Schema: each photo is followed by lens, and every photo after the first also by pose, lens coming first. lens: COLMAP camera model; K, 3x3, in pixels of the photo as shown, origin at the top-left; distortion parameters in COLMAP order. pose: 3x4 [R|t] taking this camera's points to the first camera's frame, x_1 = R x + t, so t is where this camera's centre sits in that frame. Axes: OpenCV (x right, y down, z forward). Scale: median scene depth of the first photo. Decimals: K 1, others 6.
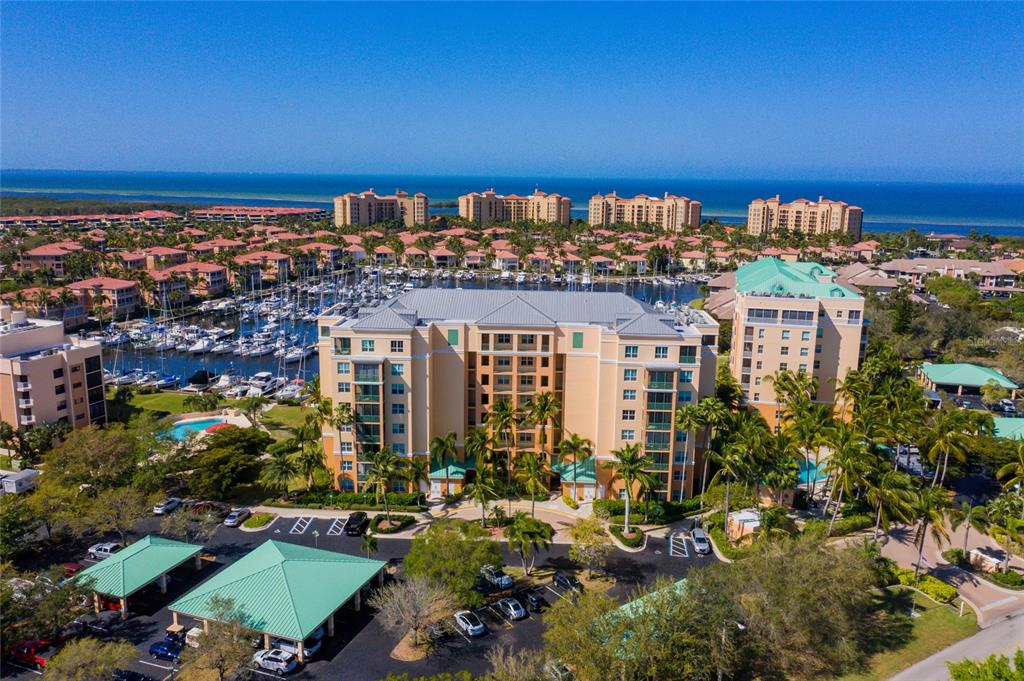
lens RADIAL K [[821.8, 0, 512.0], [0, 821.8, 340.5], [0, 0, 1]] dist [-0.003299, 0.001192]
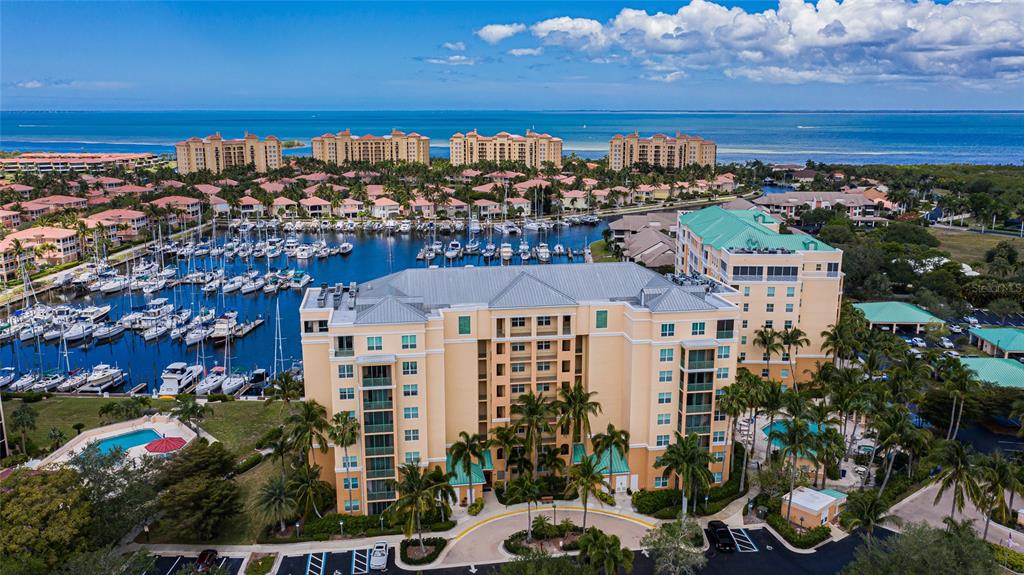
lens RADIAL K [[819.5, 0, 512.0], [0, 819.5, 287.5], [0, 0, 1]] dist [-0.001800, 0.001644]
pose [[0.977401, -0.058447, 0.203151, -0.161948], [0.054808, 0.998220, 0.023495, -0.050716], [-0.204163, -0.011830, 0.978865, 0.107554]]
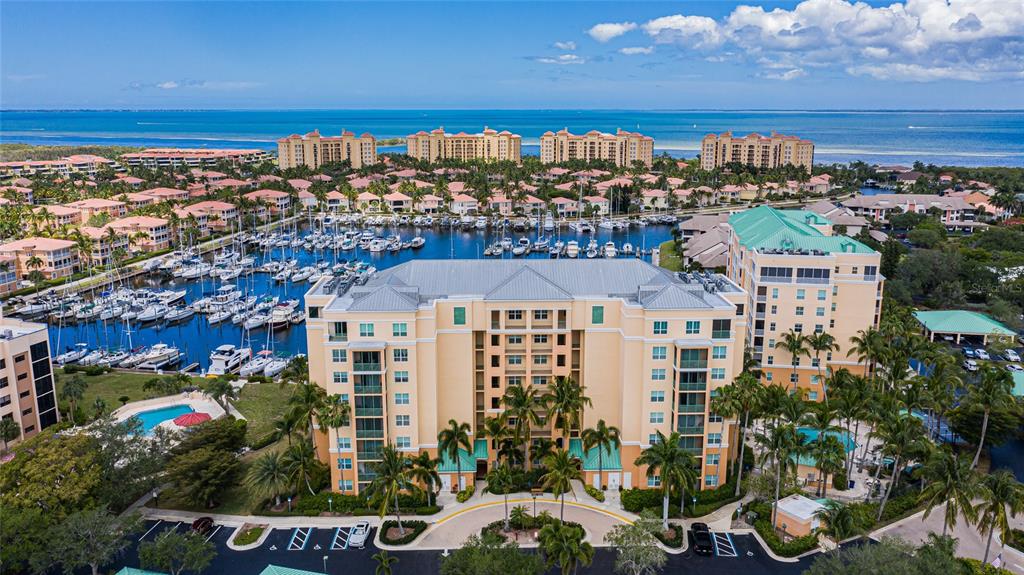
lens RADIAL K [[819.5, 0, 512.0], [0, 819.5, 287.5], [0, 0, 1]] dist [-0.001800, 0.001644]
pose [[0.996890, -0.029819, 0.072946, -0.064785], [0.028517, 0.999416, 0.018819, -0.041053], [-0.073464, -0.016680, 0.997158, 0.084152]]
